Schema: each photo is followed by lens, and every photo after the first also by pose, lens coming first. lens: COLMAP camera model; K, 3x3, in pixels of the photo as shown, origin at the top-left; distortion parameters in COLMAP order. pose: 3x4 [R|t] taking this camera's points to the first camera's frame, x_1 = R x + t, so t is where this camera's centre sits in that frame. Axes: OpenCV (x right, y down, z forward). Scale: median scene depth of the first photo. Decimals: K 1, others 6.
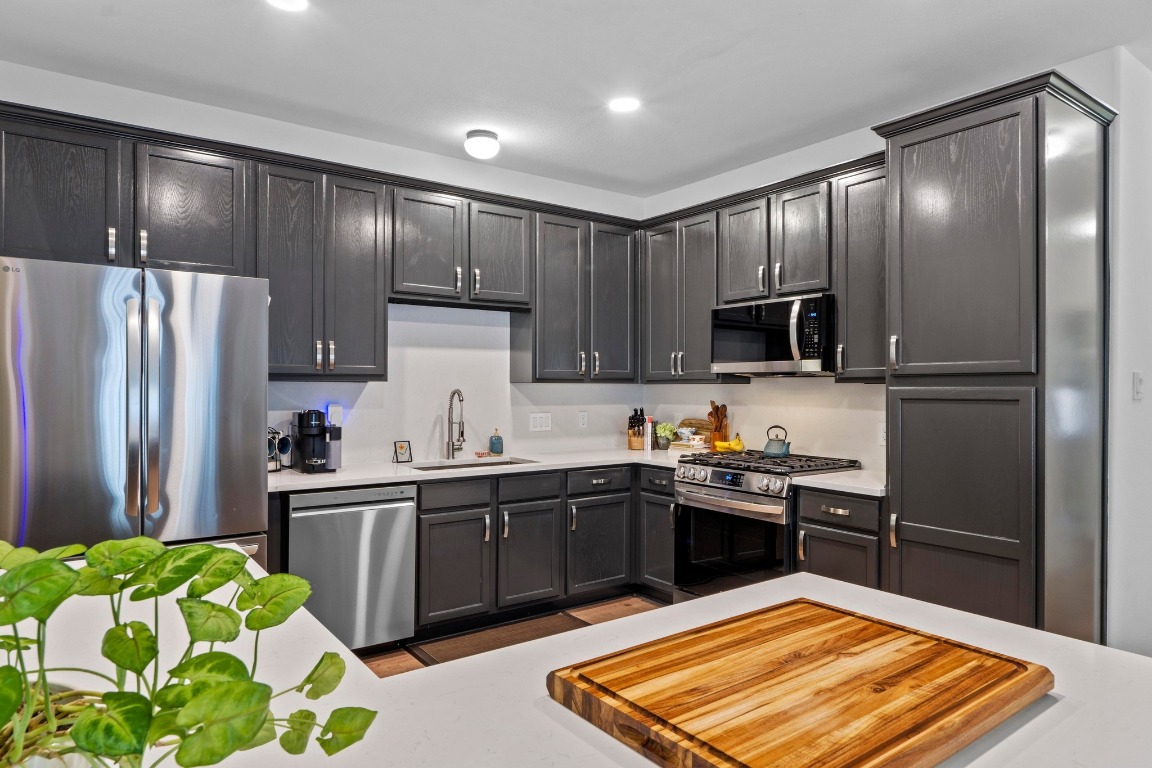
lens RADIAL K [[718.9, 0, 576.5], [0, 718.9, 383.1], [0, 0, 1]] dist [0.004185, 0.000000]
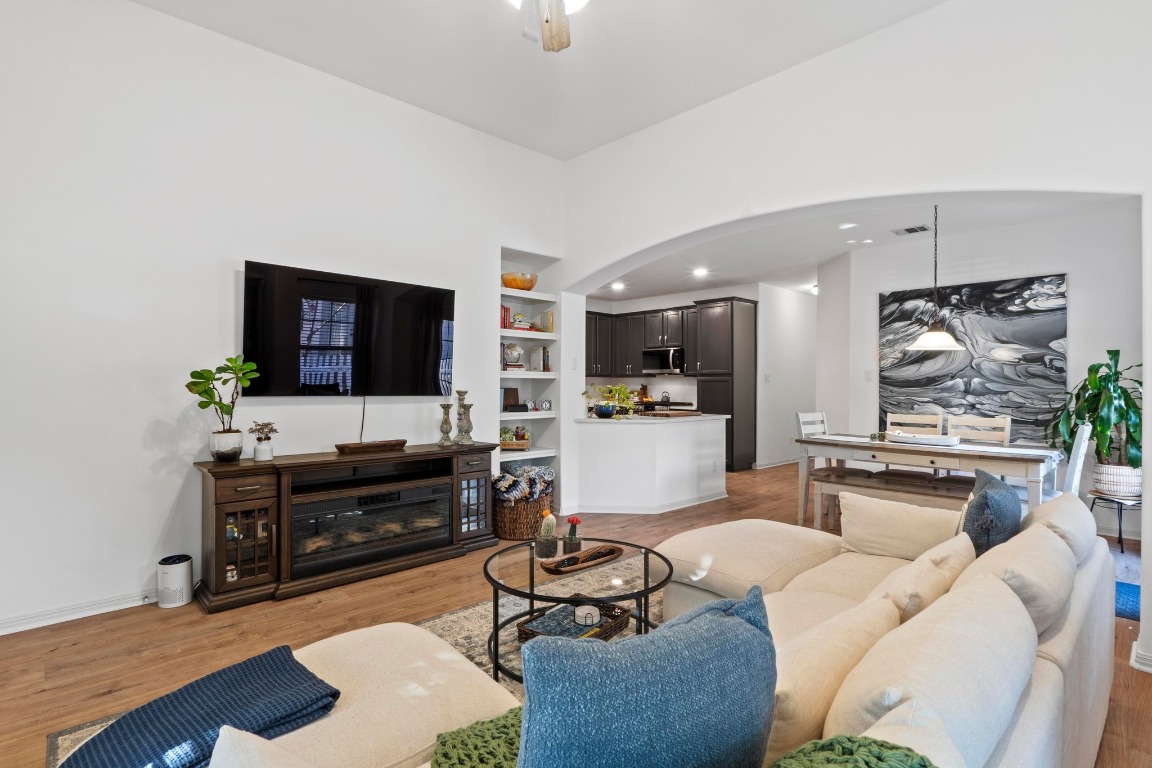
lens RADIAL K [[579.3, 0, 573.2], [0, 579.3, 380.0], [0, 0, 1]] dist [-0.003011, 0.000507]
pose [[0.991822, 0.006029, 0.127488, -0.371477], [-0.005728, 0.999980, -0.002734, 0.019425], [-0.127502, 0.001981, 0.991836, -1.216499]]
